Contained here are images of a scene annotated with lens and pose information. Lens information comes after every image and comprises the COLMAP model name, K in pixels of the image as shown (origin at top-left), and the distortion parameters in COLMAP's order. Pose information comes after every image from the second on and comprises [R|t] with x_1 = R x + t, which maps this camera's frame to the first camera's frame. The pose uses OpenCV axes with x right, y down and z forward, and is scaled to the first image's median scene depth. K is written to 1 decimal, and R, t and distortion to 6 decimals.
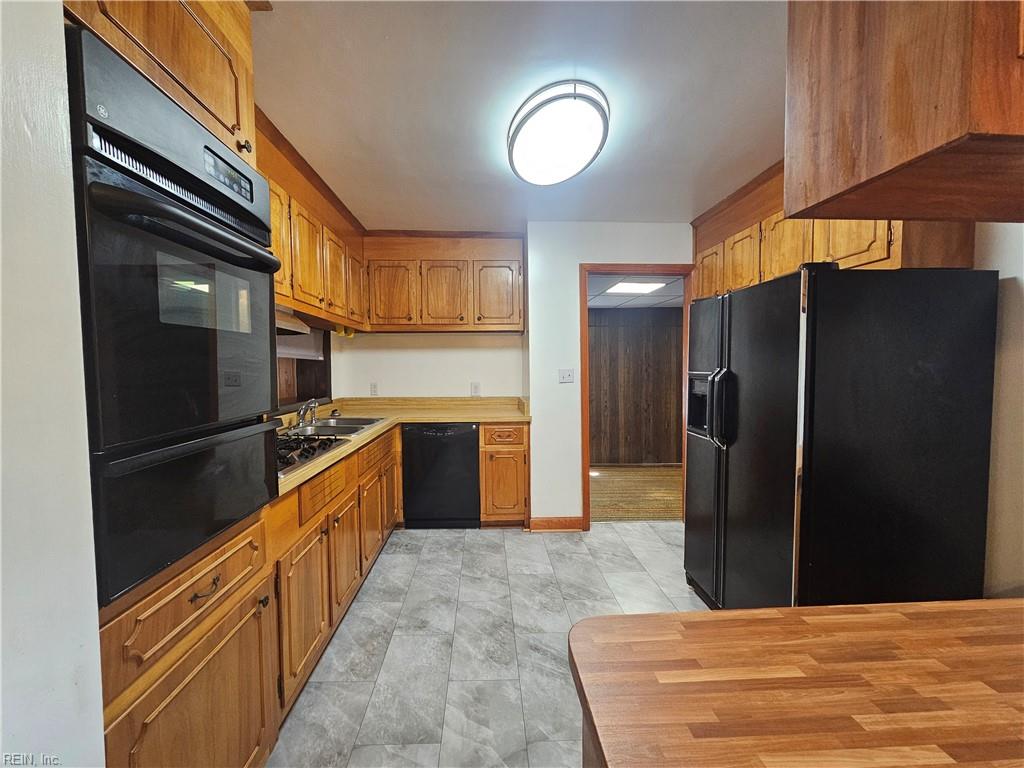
lens RADIAL K [[419.6, 0, 504.0], [0, 419.6, 383.5], [0, 0, 1]] dist [-0.003081, 0.000562]
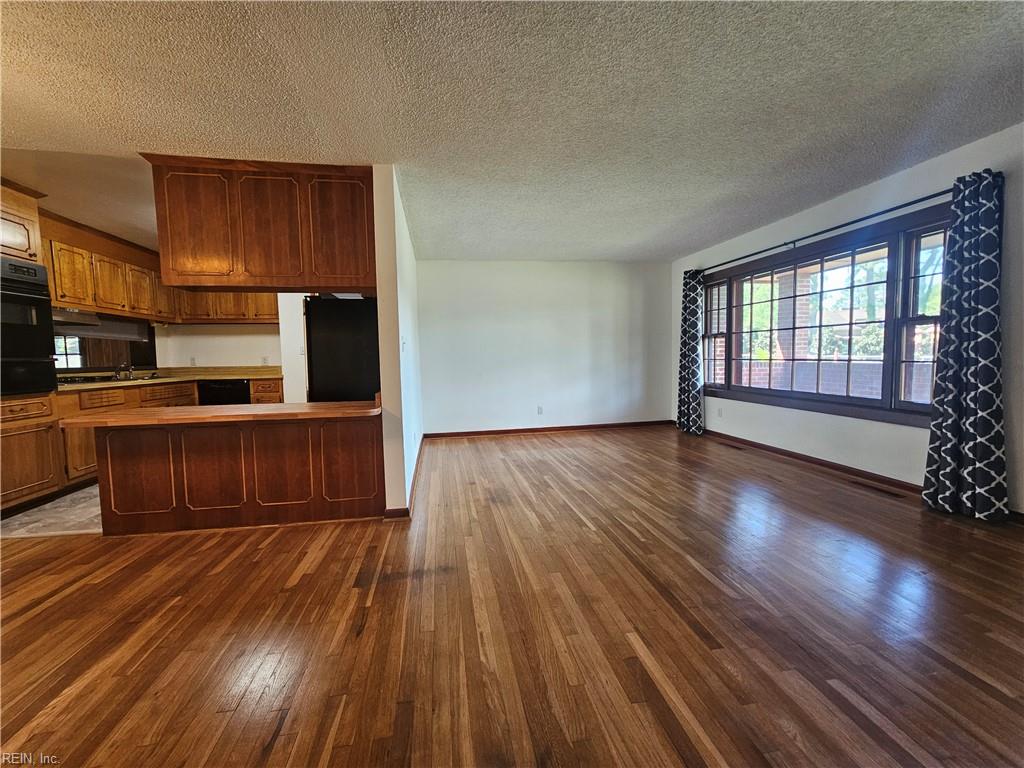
lens RADIAL K [[419.6, 0, 504.9], [0, 419.6, 382.4], [0, 0, 1]] dist [-0.003081, 0.000562]
pose [[0.994051, -0.015547, 0.107797, 0.750301], [0.013474, 0.999711, 0.019932, 0.085913], [-0.108075, -0.018361, 0.993973, -0.724485]]
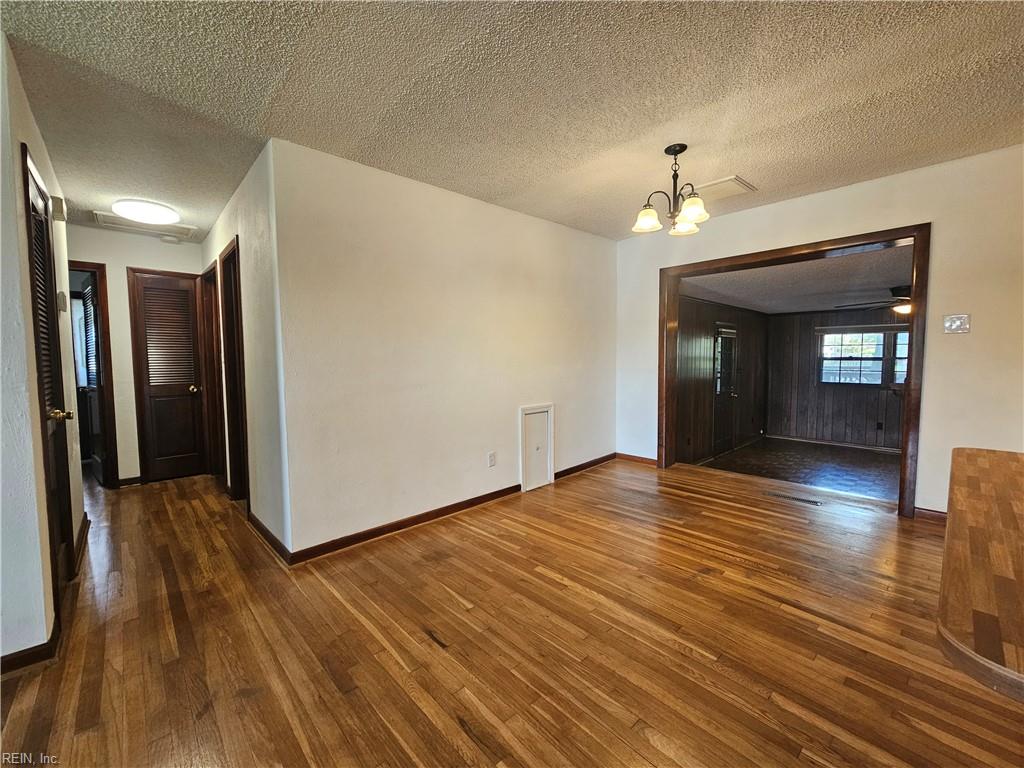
lens RADIAL K [[419.6, 0, 504.7], [0, 419.6, 383.4], [0, 0, 1]] dist [-0.003081, 0.000562]
pose [[-0.771471, 0.056756, -0.633728, 0.832135], [-0.011807, 0.994565, 0.103445, 0.028153], [0.636155, 0.087288, -0.766608, 0.115801]]
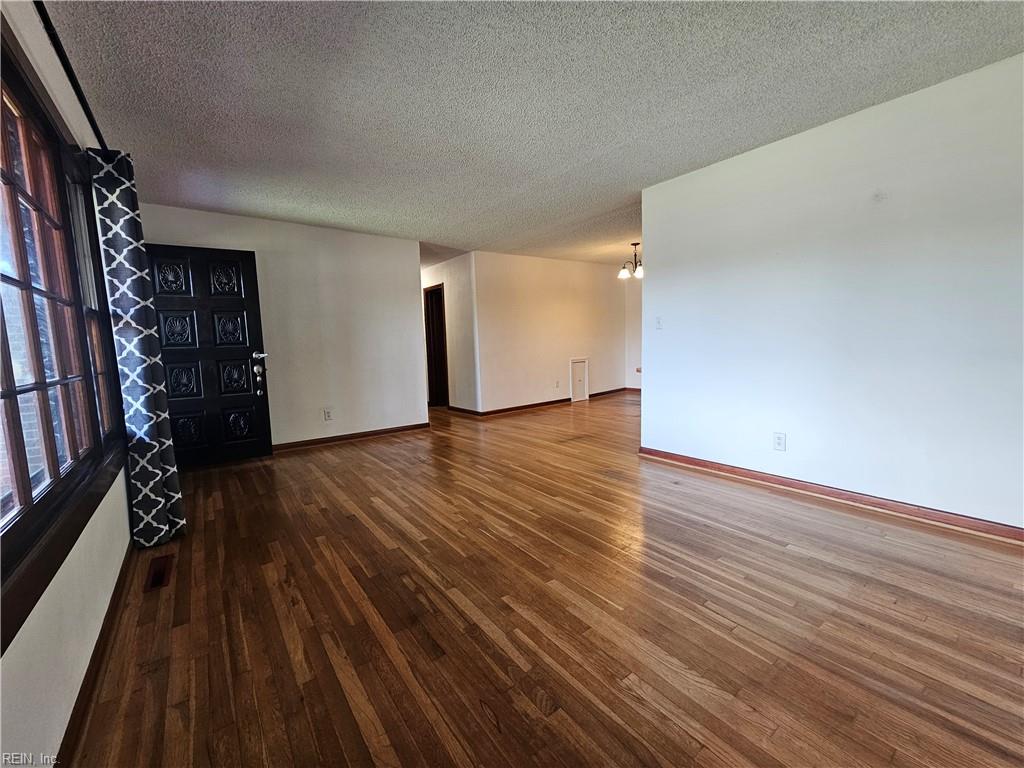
lens RADIAL K [[419.6, 0, 502.9], [0, 419.6, 382.3], [0, 0, 1]] dist [-0.003081, 0.000562]
pose [[-0.834407, 0.094709, -0.542950, 1.607619], [0.018669, 0.989417, 0.143897, 0.003828], [0.550832, 0.109933, -0.827345, 0.941374]]
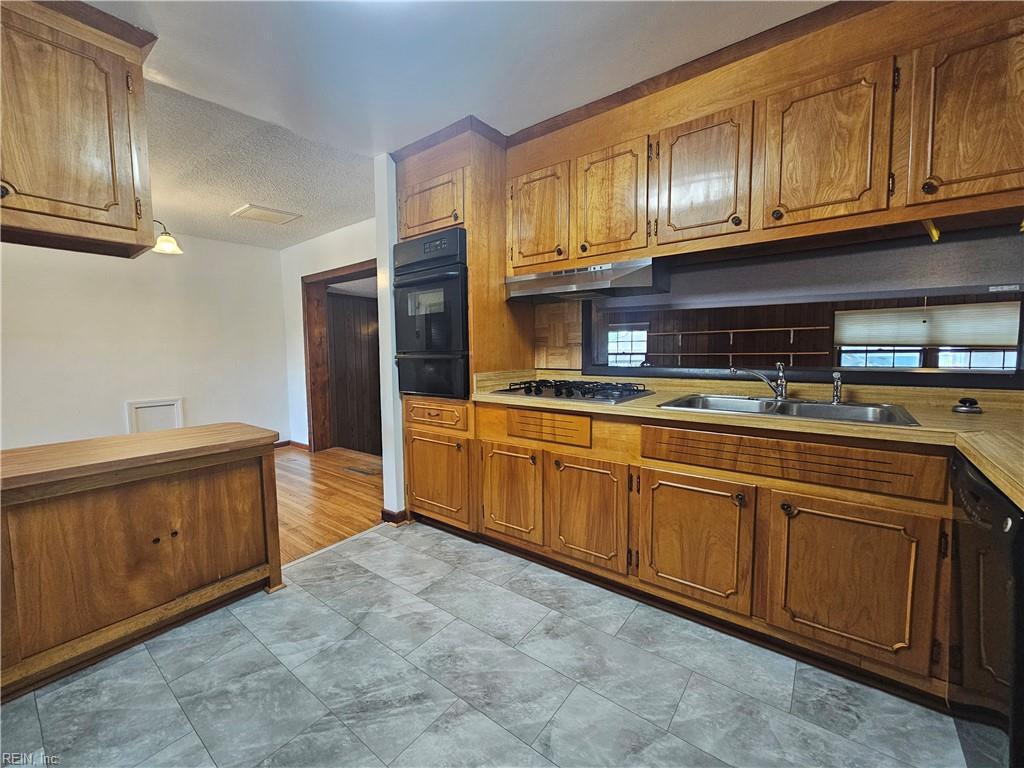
lens RADIAL K [[419.6, 0, 502.7], [0, 419.6, 382.7], [0, 0, 1]] dist [-0.003081, 0.000562]
pose [[-0.656272, 0.074838, -0.750804, 0.288921], [-0.013521, 0.993743, 0.110872, 0.000026], [0.754403, 0.082914, -0.651154, 0.917442]]
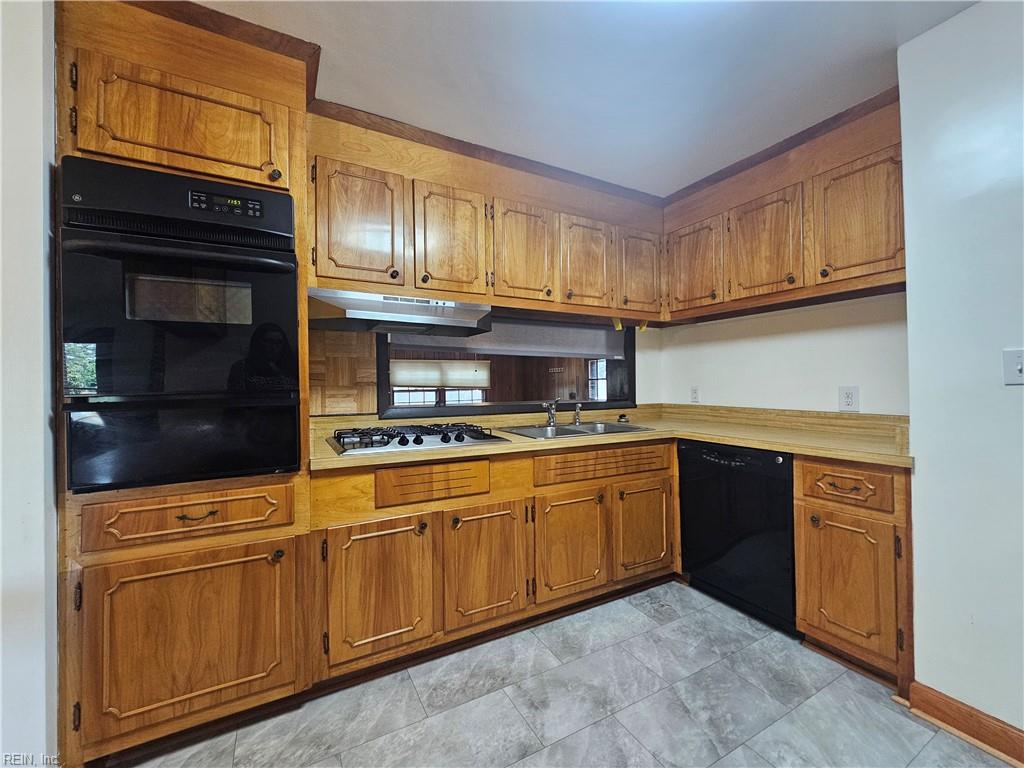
lens RADIAL K [[419.6, 0, 502.3], [0, 419.6, 382.6], [0, 0, 1]] dist [-0.003081, 0.000562]
pose [[0.433546, -0.001082, -0.901131, 0.283645], [-0.030488, 0.999409, -0.015868, 0.017044], [0.900615, 0.034353, 0.433257, 0.391647]]
